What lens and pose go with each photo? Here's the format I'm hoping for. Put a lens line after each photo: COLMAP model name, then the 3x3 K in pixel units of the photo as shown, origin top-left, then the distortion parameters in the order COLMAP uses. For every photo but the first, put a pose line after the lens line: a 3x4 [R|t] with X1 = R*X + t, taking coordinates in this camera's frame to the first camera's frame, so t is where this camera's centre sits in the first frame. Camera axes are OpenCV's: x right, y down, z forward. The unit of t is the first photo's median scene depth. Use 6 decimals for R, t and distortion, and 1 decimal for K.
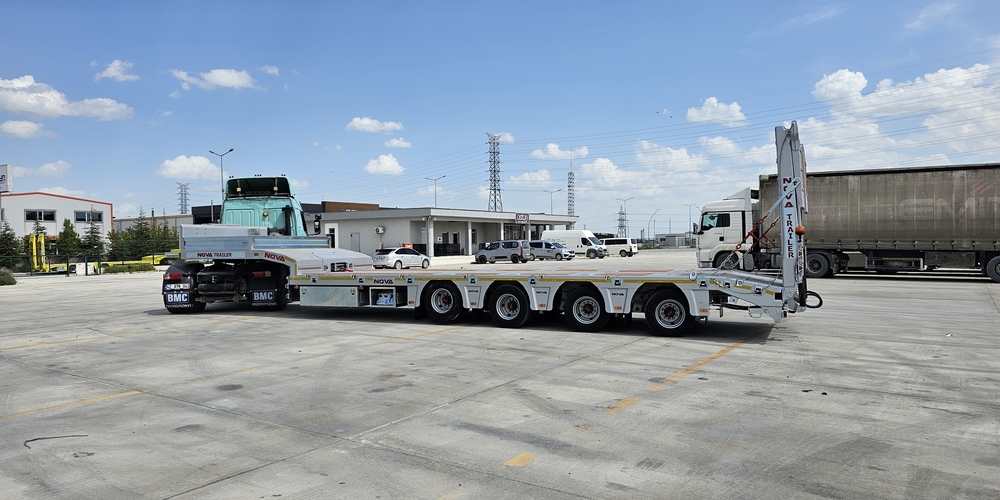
lens RADIAL K [[679.5, 0, 496.4], [0, 679.5, 241.9], [0, 0, 1]] dist [0.083011, -0.072356]
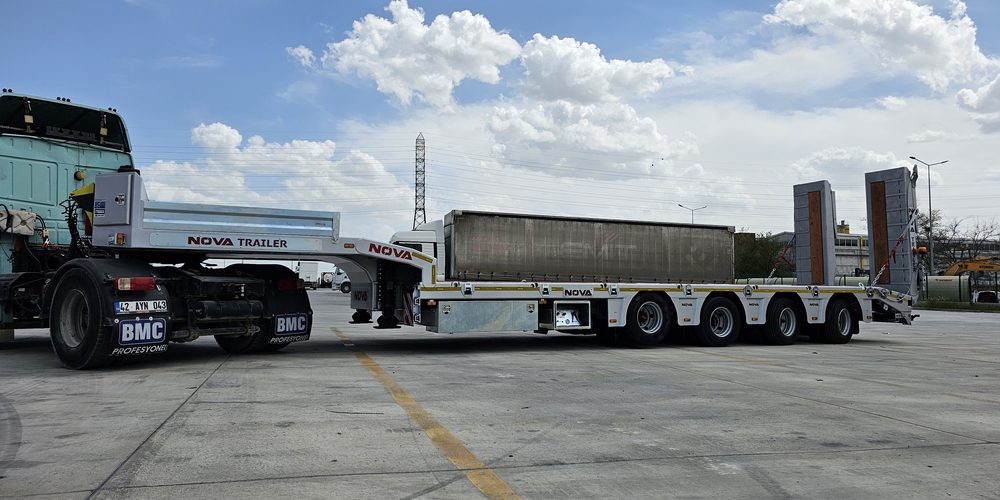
lens RADIAL K [[679.5, 0, 504.6], [0, 679.5, 245.7], [0, 0, 1]] dist [0.083011, -0.072356]
pose [[0.619150, 0.067568, 0.782361, -0.431408], [-0.020334, 0.997337, -0.070042, 0.033229], [-0.785010, 0.027458, 0.618875, 0.338456]]
